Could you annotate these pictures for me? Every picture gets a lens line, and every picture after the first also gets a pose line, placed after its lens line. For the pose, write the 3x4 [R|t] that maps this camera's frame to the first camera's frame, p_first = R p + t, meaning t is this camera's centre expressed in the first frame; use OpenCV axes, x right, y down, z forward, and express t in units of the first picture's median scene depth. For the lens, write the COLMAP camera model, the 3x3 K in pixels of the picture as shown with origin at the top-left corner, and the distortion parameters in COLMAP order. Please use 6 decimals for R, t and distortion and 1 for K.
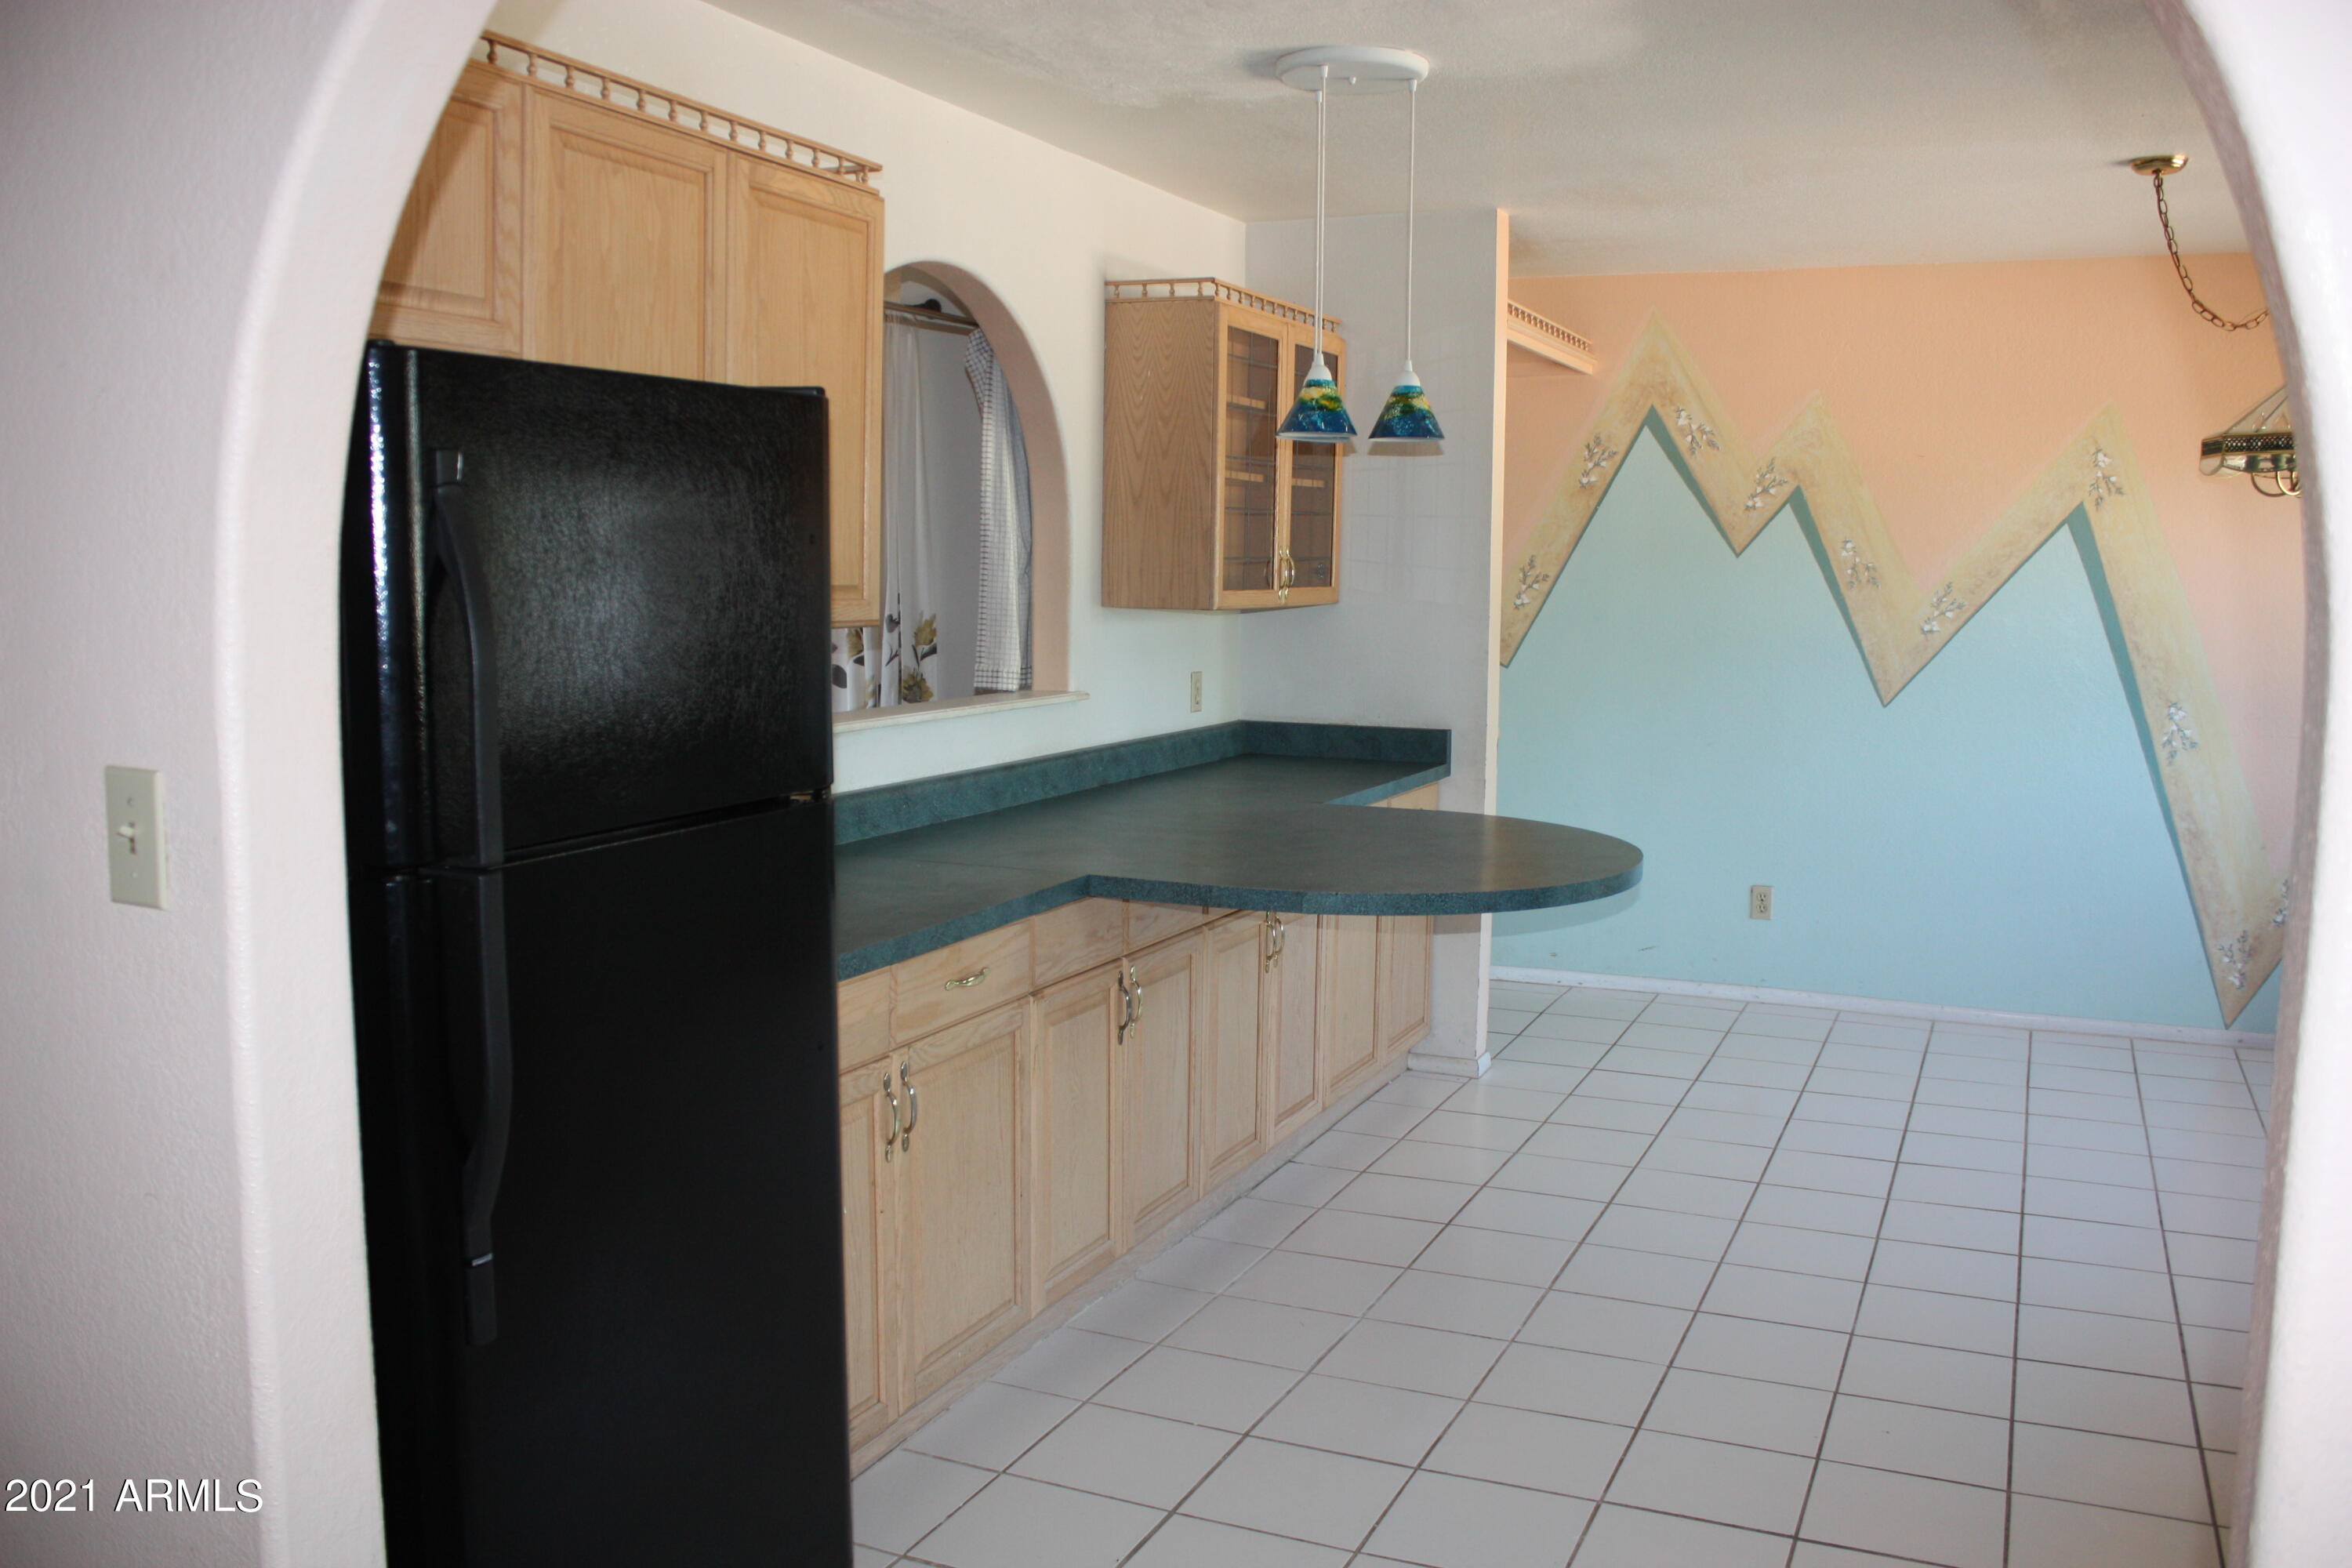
lens RADIAL K [[1976.0, 0, 1176.0], [0, 1976.0, 784.0], [0, 0, 1]] dist [-0.162957, 0.156034]
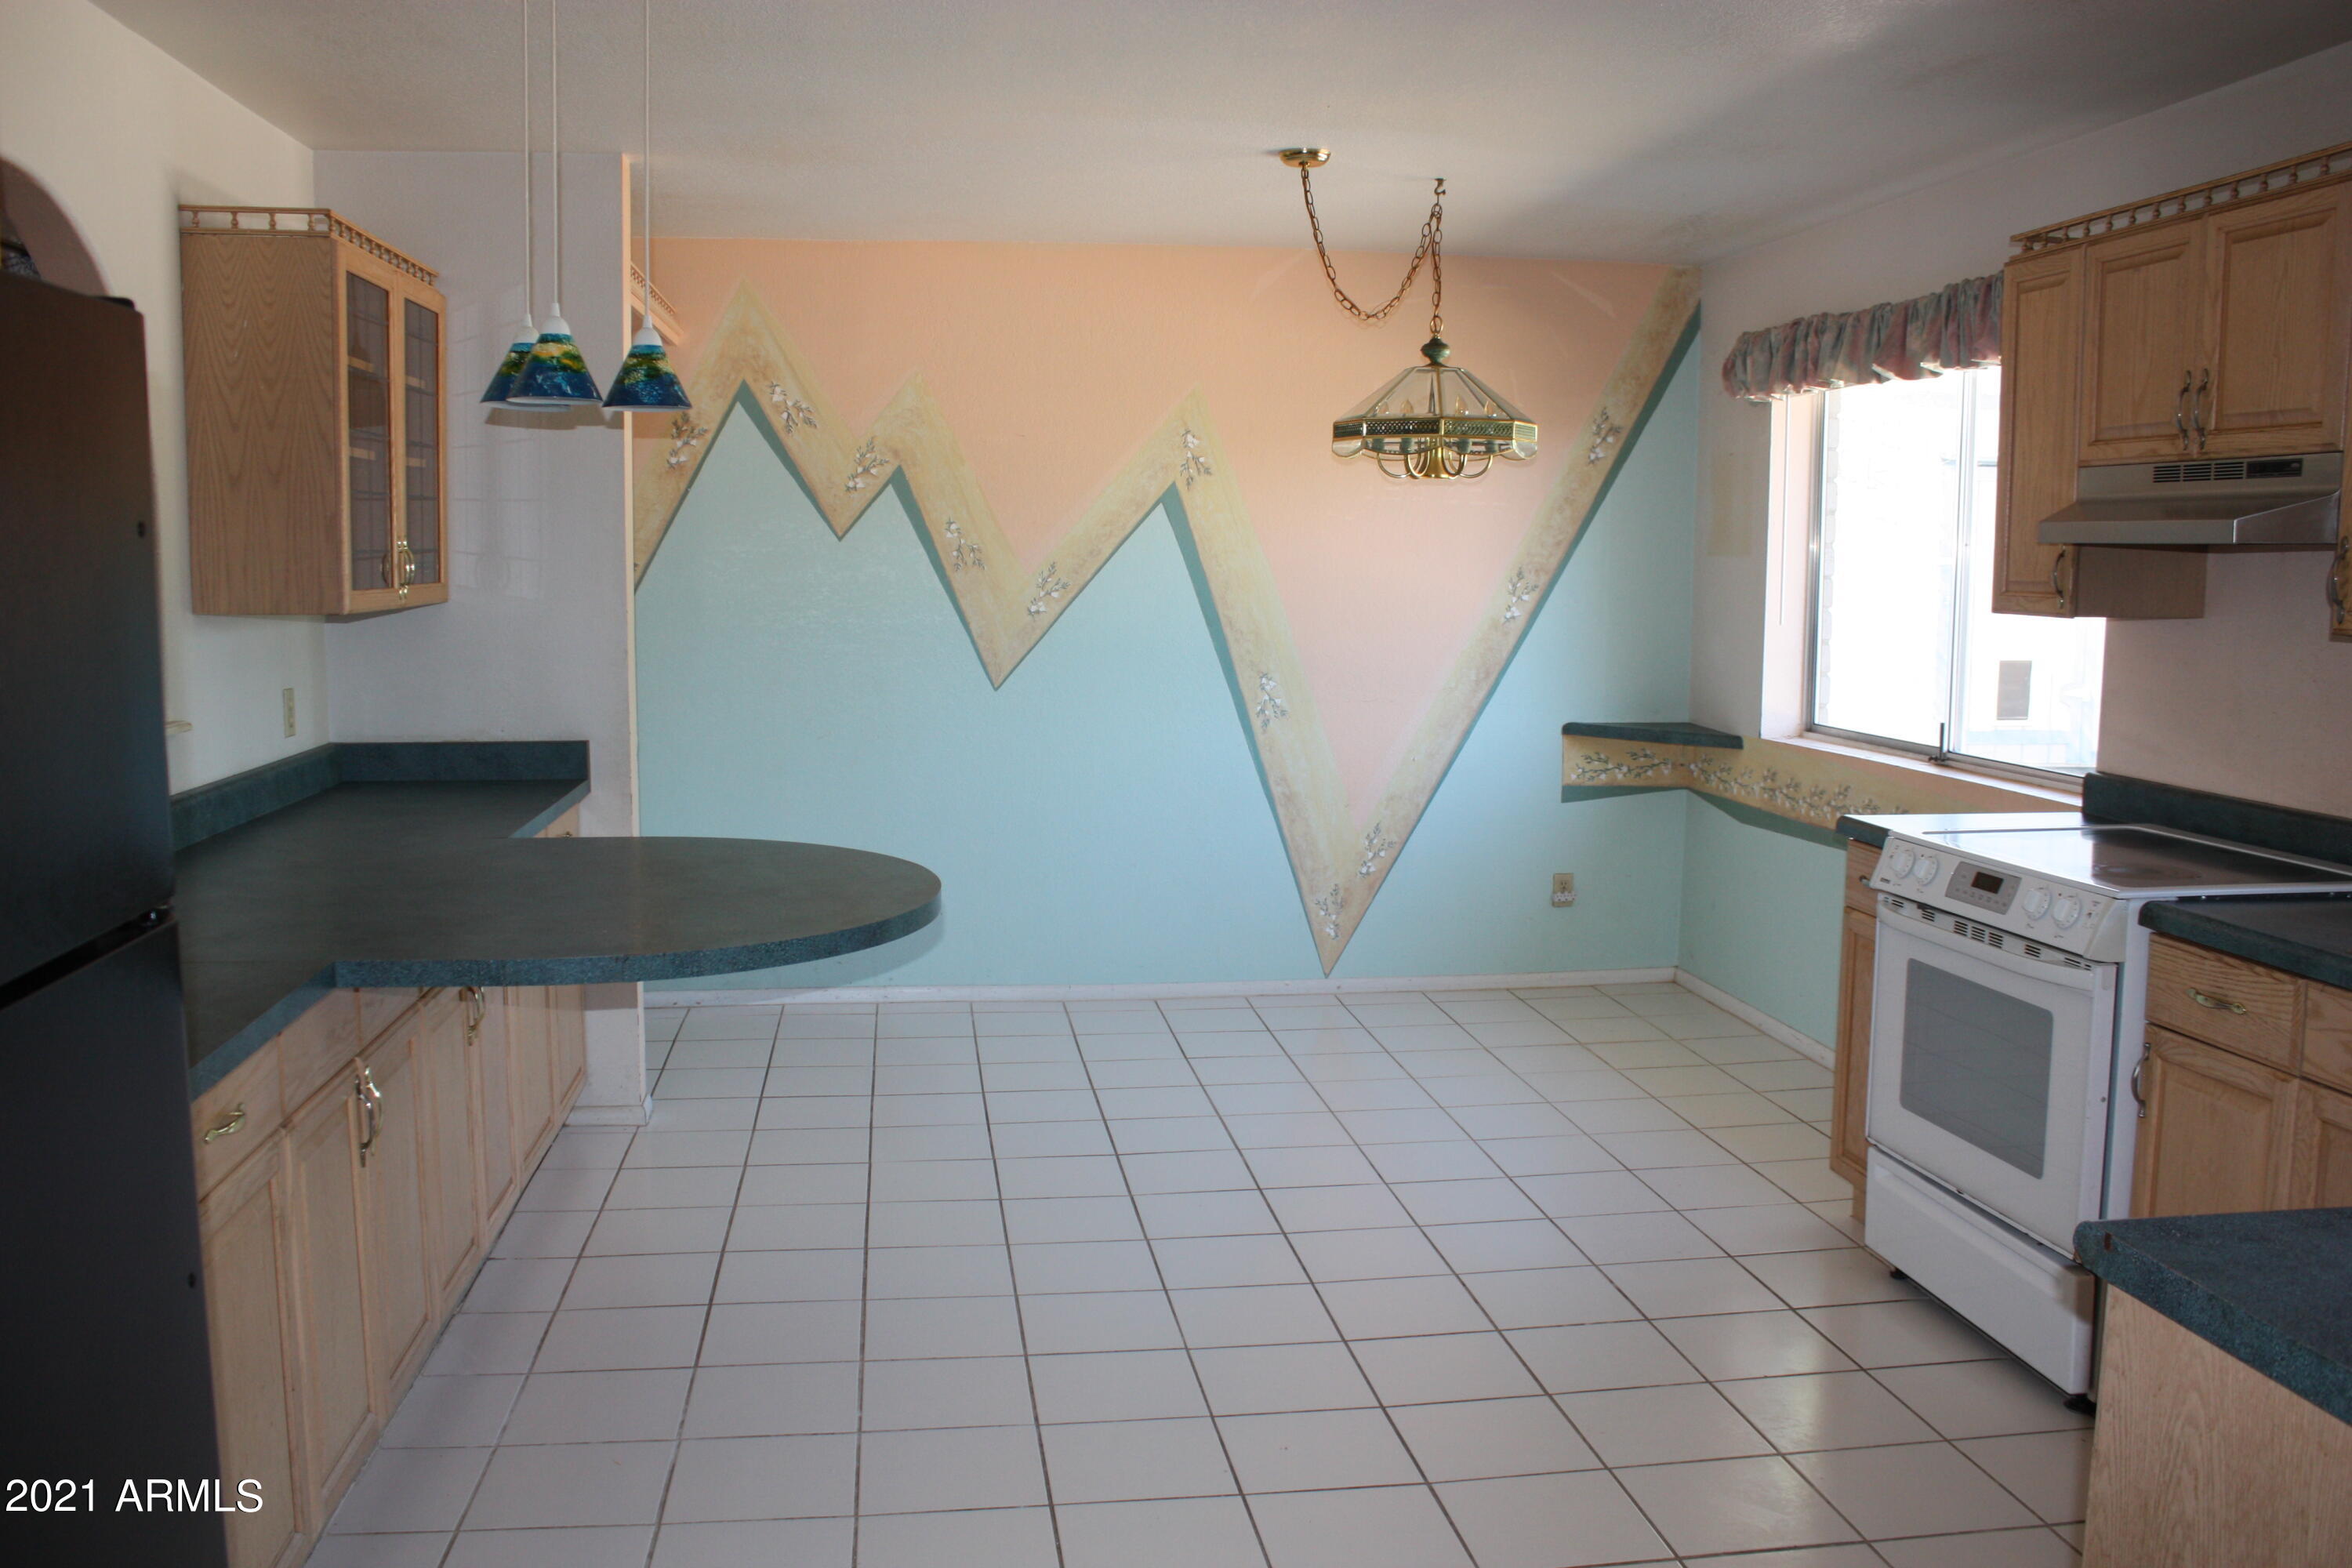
lens RADIAL K [[1976.0, 0, 1176.0], [0, 1976.0, 784.0], [0, 0, 1]] dist [-0.162957, 0.156034]
pose [[0.849311, -0.066490, 0.523689, -0.105400], [0.062126, 0.997732, 0.025921, -0.015448], [-0.524225, 0.010520, 0.851515, 0.122470]]
